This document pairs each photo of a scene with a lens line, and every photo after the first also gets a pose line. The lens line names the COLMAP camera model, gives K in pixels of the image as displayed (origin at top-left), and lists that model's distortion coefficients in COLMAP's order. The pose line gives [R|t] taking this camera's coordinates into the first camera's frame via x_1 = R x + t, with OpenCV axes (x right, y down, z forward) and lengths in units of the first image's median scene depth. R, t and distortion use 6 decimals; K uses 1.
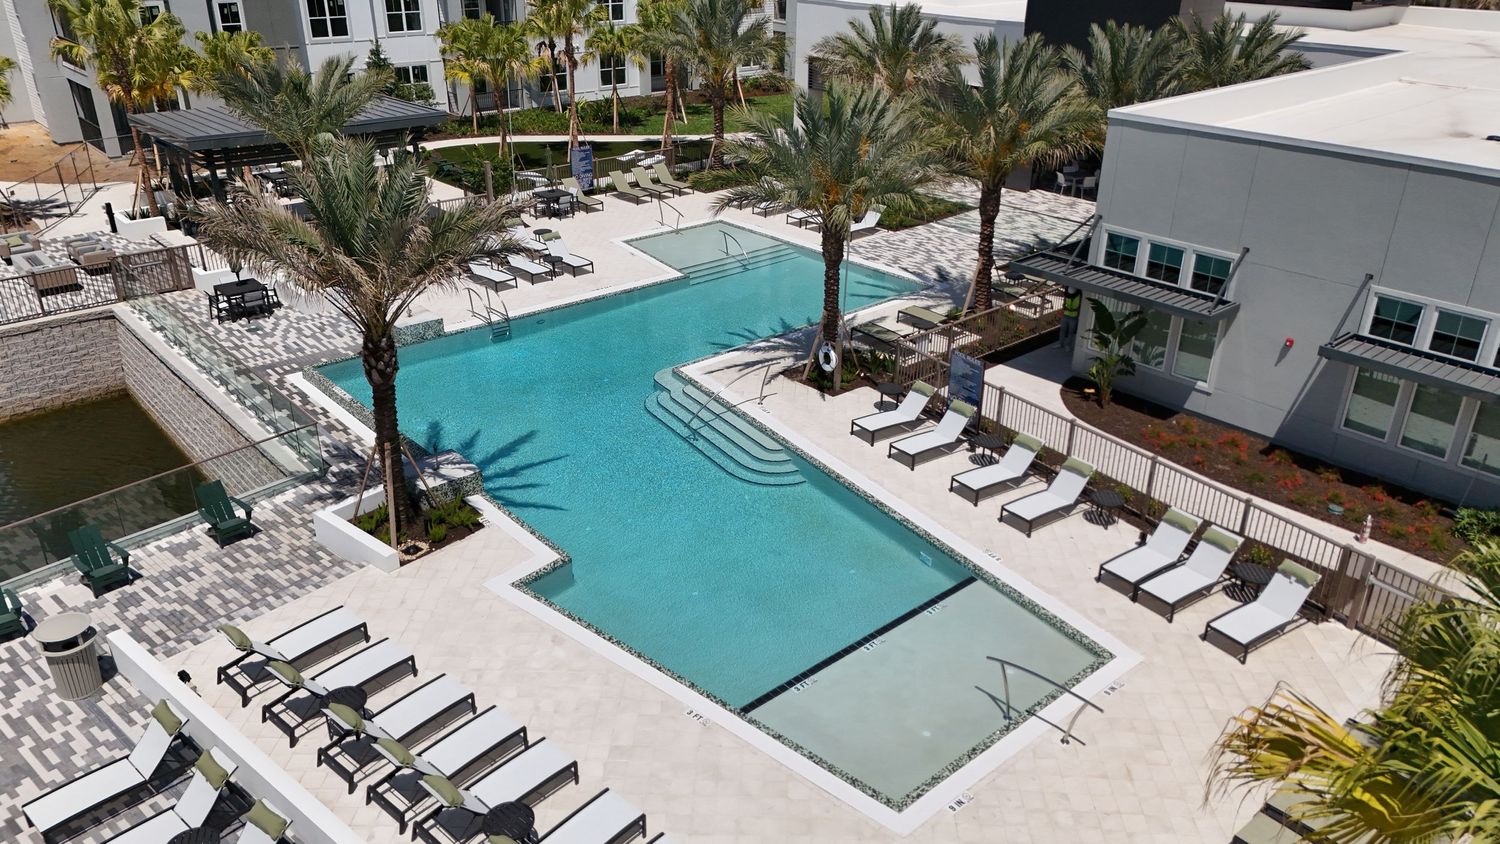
lens RADIAL K [[1103.1, 0, 759.9], [0, 1103.1, 424.5], [0, 0, 1]] dist [0.072910, -0.074130]
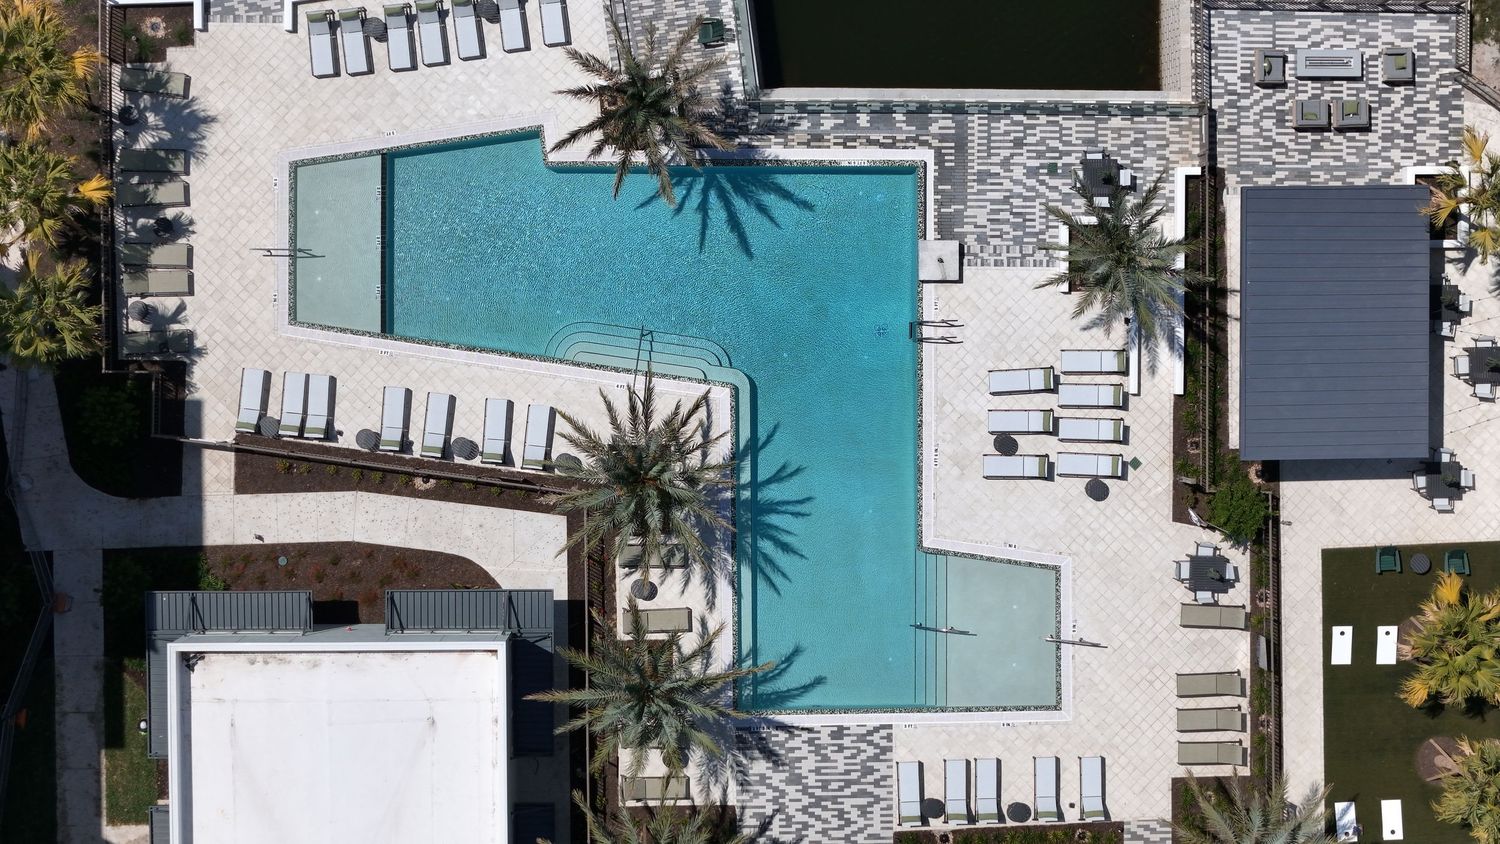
lens RADIAL K [[2849.7, 0, 745.1], [0, 2849.7, 421.4], [0, 0, 1]] dist [-0.123677, 0.000000]
pose [[-0.662289, 0.748842, -0.024701, 0.027917], [-0.358675, -0.287928, 0.887947, -3.455077], [0.657819, 0.596937, 0.459282, -0.513557]]
